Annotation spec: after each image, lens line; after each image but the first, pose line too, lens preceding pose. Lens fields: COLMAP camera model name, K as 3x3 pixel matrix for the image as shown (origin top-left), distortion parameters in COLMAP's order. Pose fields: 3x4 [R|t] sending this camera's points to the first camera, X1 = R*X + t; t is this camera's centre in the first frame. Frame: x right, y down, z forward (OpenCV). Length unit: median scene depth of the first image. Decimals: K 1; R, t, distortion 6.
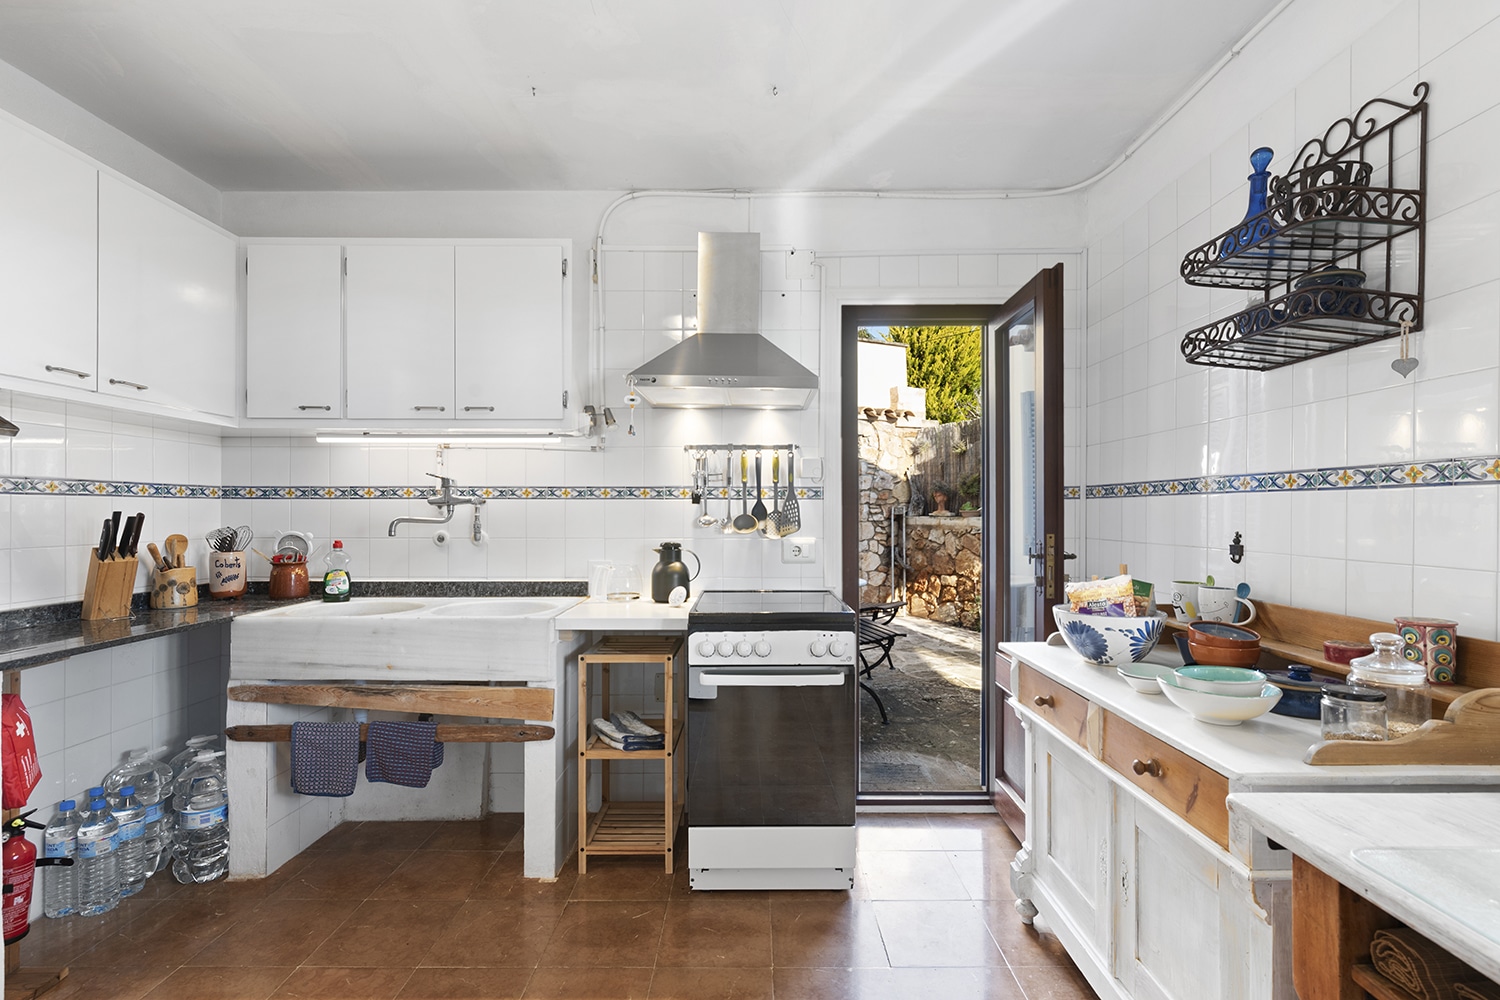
lens RADIAL K [[690.8, 0, 750.0], [0, 690.8, 500.0], [0, 0, 1]] dist [0.000904, 0.000820]
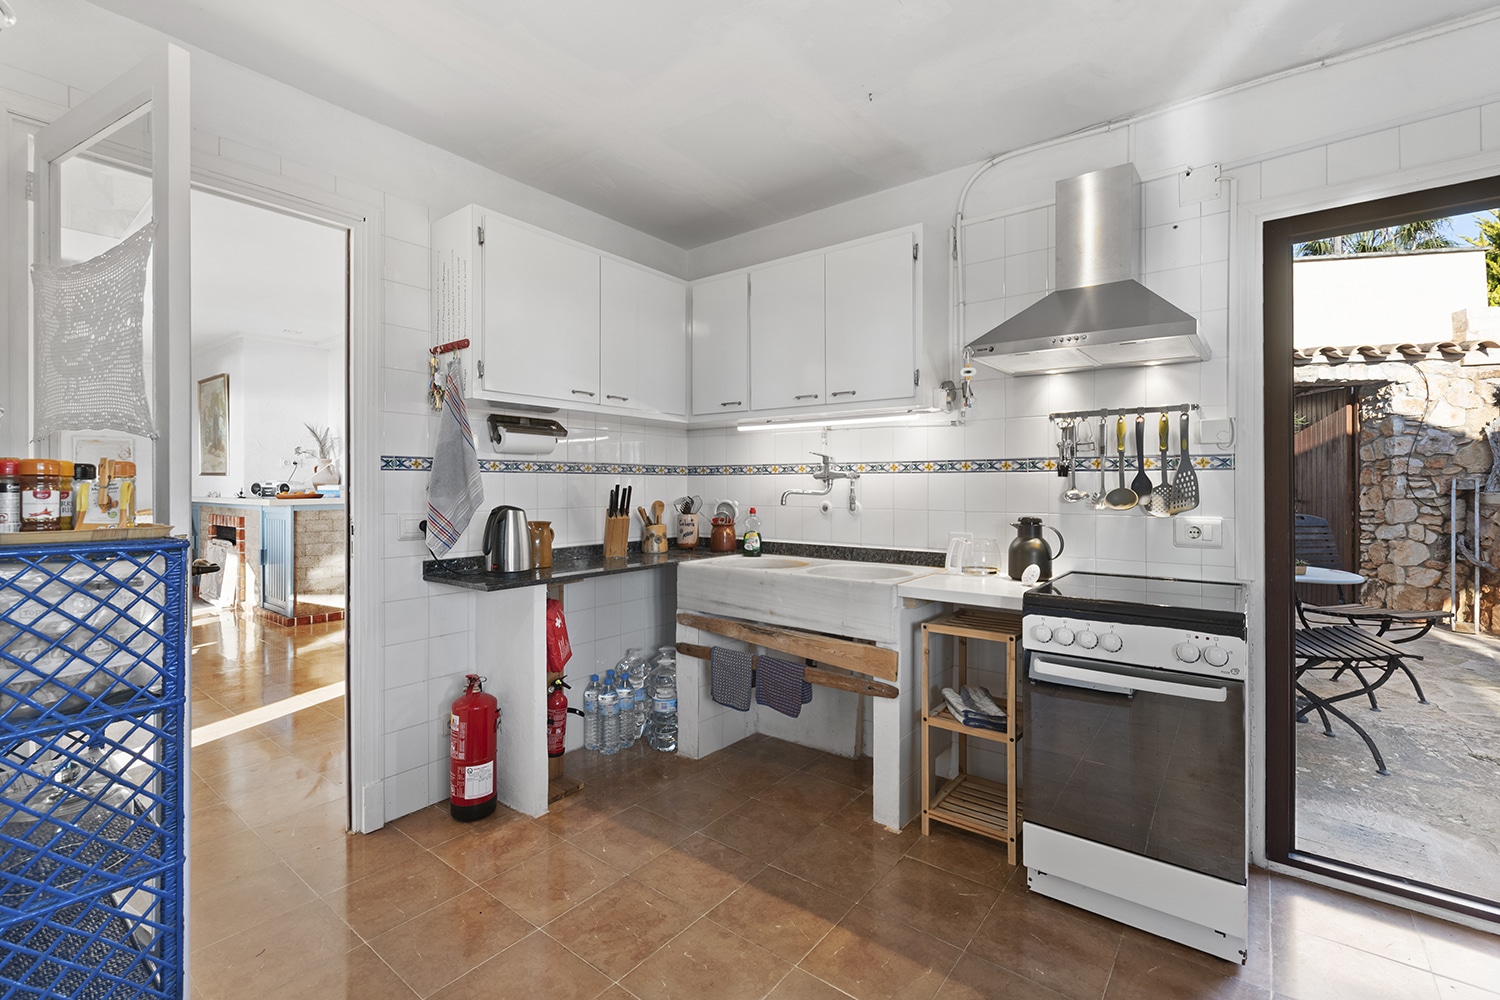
lens RADIAL K [[654.9, 0, 751.6], [0, 654.9, 475.3], [0, 0, 1]] dist [0.001017, -0.000108]
pose [[0.791672, -0.008685, -0.610885, 0.138275], [0.009855, 0.999950, -0.001446, 0.001252], [0.610867, -0.004876, 0.791718, 0.059915]]
